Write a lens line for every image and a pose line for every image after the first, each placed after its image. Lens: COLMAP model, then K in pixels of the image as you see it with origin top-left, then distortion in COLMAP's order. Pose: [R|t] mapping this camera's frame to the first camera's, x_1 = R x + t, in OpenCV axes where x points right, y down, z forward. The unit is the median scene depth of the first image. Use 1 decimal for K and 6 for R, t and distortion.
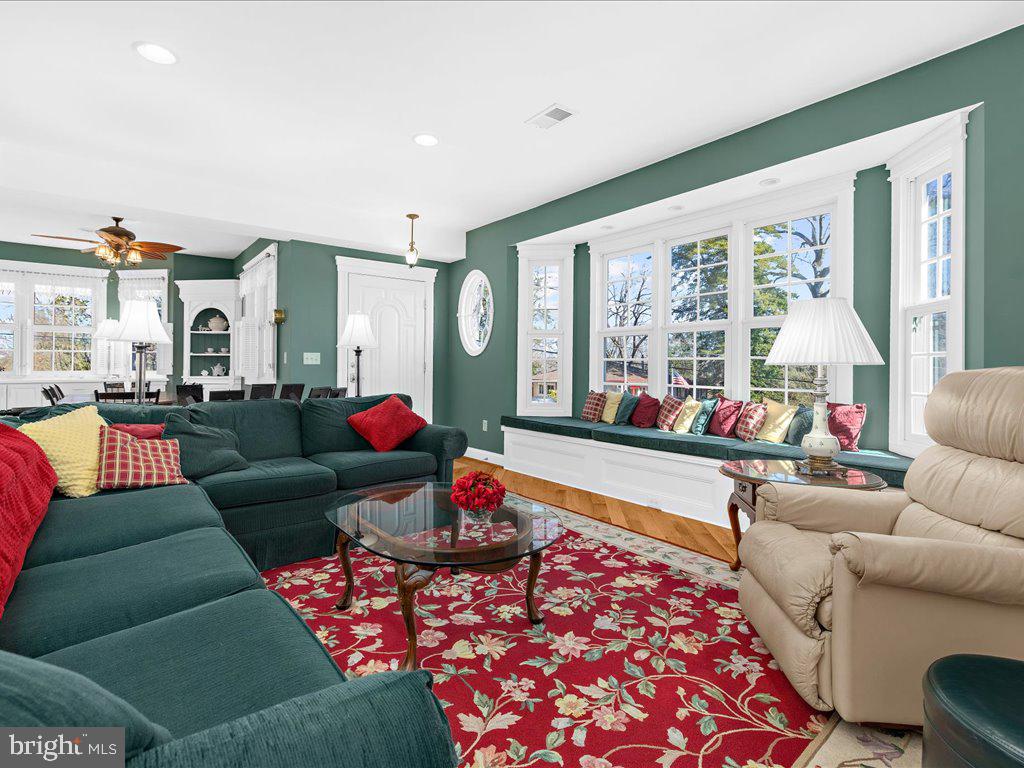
lens RADIAL K [[495.8, 0, 509.3], [0, 495.8, 362.7], [0, 0, 1]] dist [-0.002845, -0.000311]
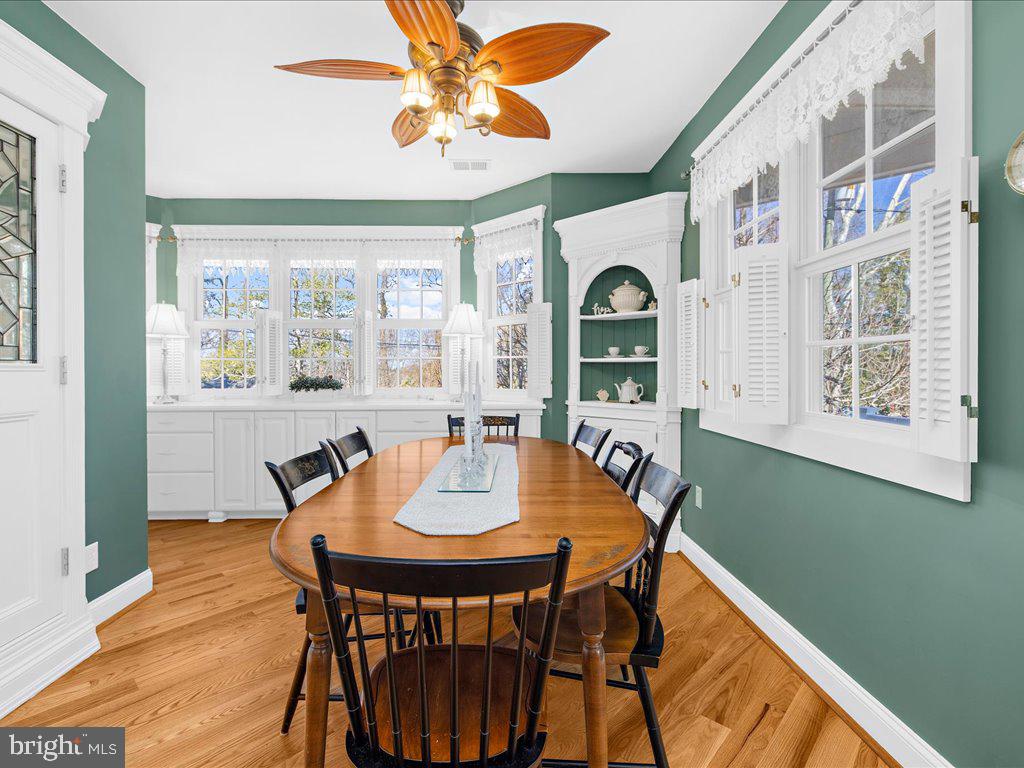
lens RADIAL K [[495.8, 0, 509.3], [0, 495.8, 362.7], [0, 0, 1]] dist [-0.002845, -0.000311]
pose [[0.801444, -0.013348, -0.597921, -0.390559], [0.010174, 0.999911, -0.008685, -0.010270], [0.597984, 0.000877, 0.801508, 0.534240]]
